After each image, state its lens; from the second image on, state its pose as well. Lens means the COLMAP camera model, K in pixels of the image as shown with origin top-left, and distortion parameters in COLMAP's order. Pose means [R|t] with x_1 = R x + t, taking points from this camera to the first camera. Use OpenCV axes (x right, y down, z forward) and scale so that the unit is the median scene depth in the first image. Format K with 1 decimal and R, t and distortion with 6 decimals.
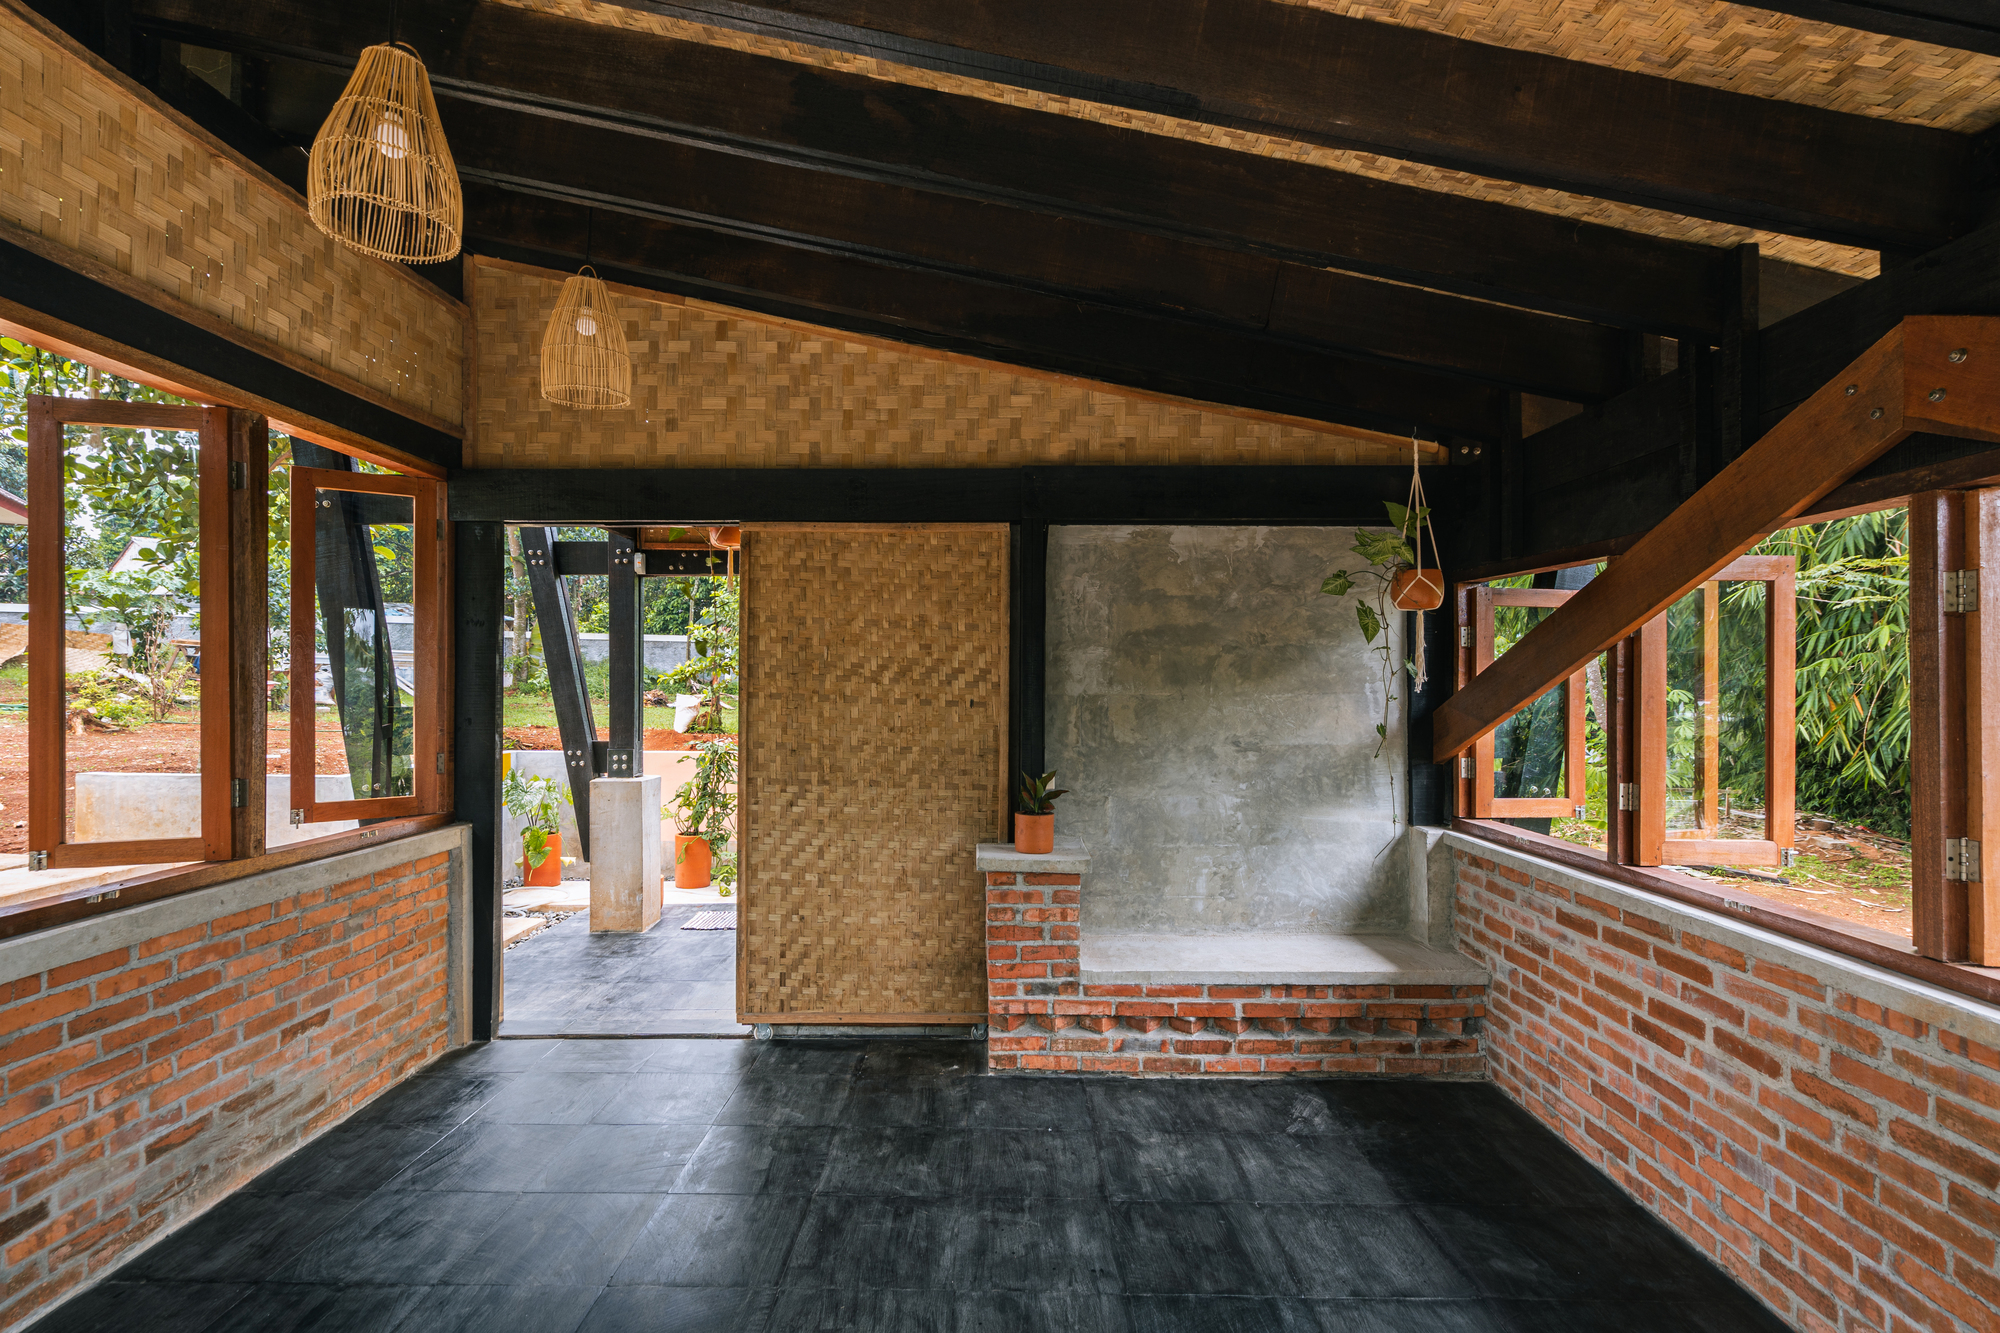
lens RADIAL K [[975.0, 0, 983.5], [0, 975.0, 675.6], [0, 0, 1]] dist [0.001817, 0.000042]
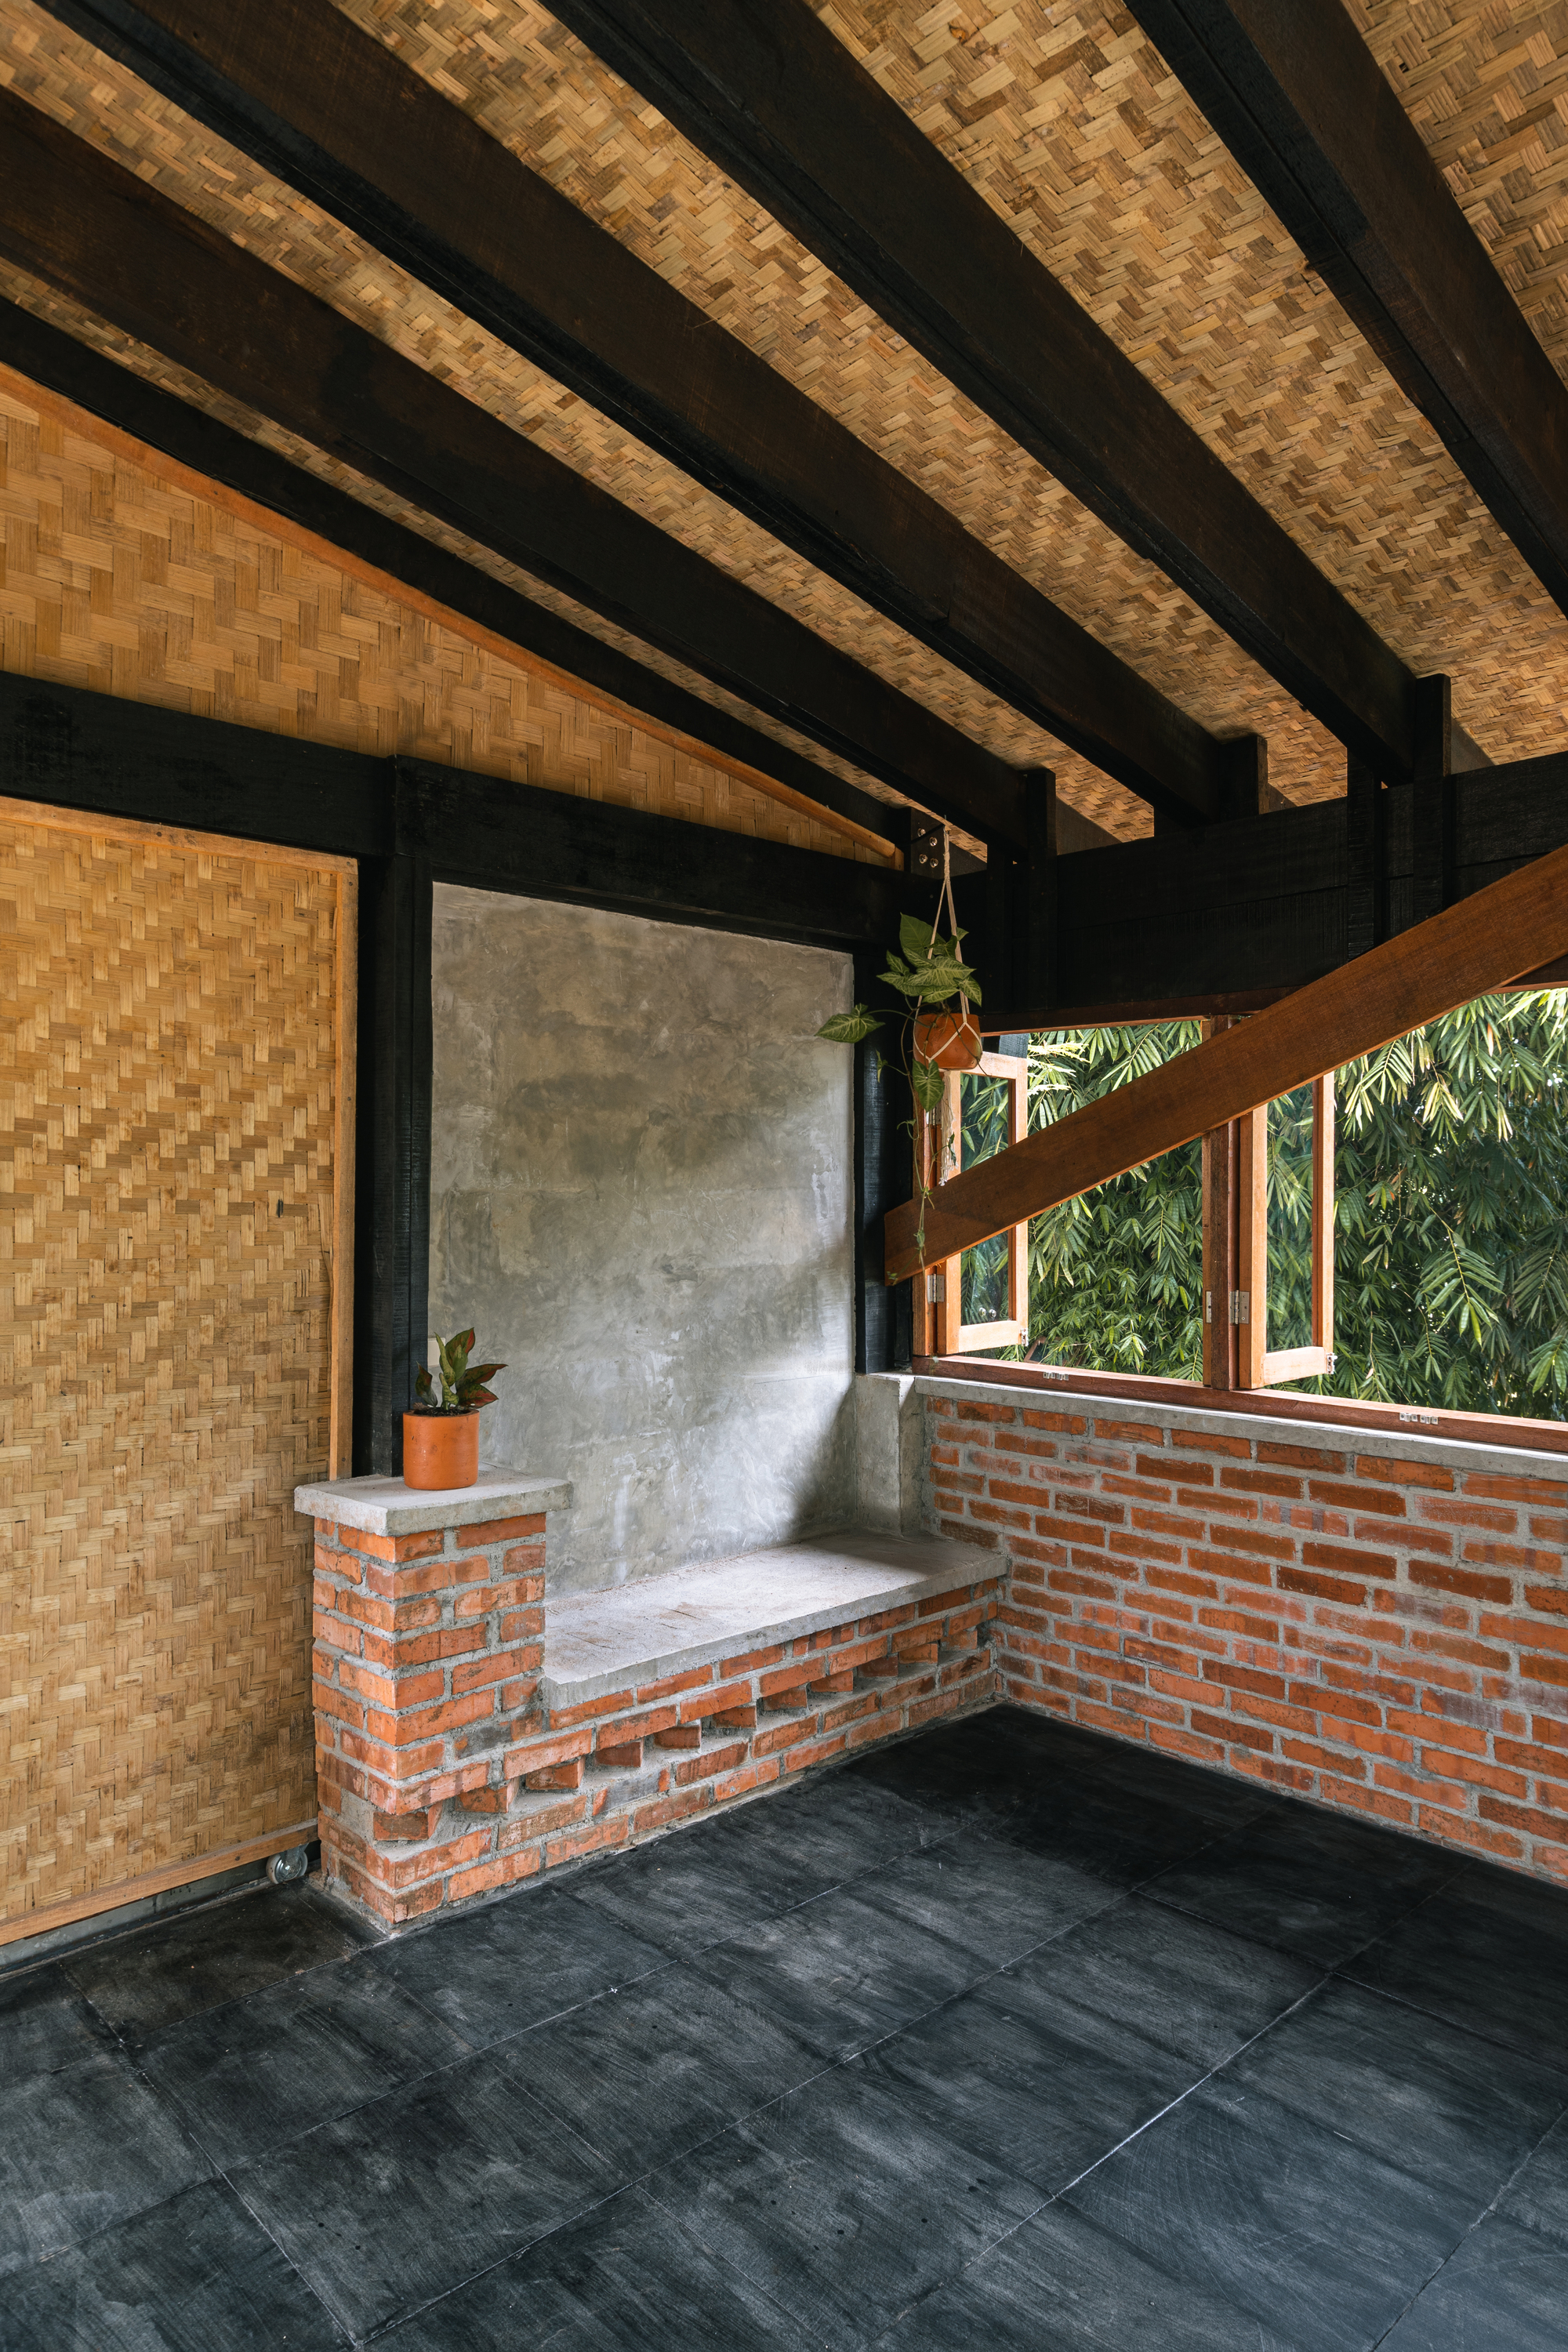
lens RADIAL K [[1437.9, 0, 784.0], [0, 1437.9, 1176.0], [0, 0, 1]] dist [0.006293, 0.001437]
pose [[0.712474, 0.006515, 0.701668, -0.378195], [-0.003027, 0.999976, -0.006212, 0.017532], [-0.701692, 0.002303, 0.712477, 0.322852]]
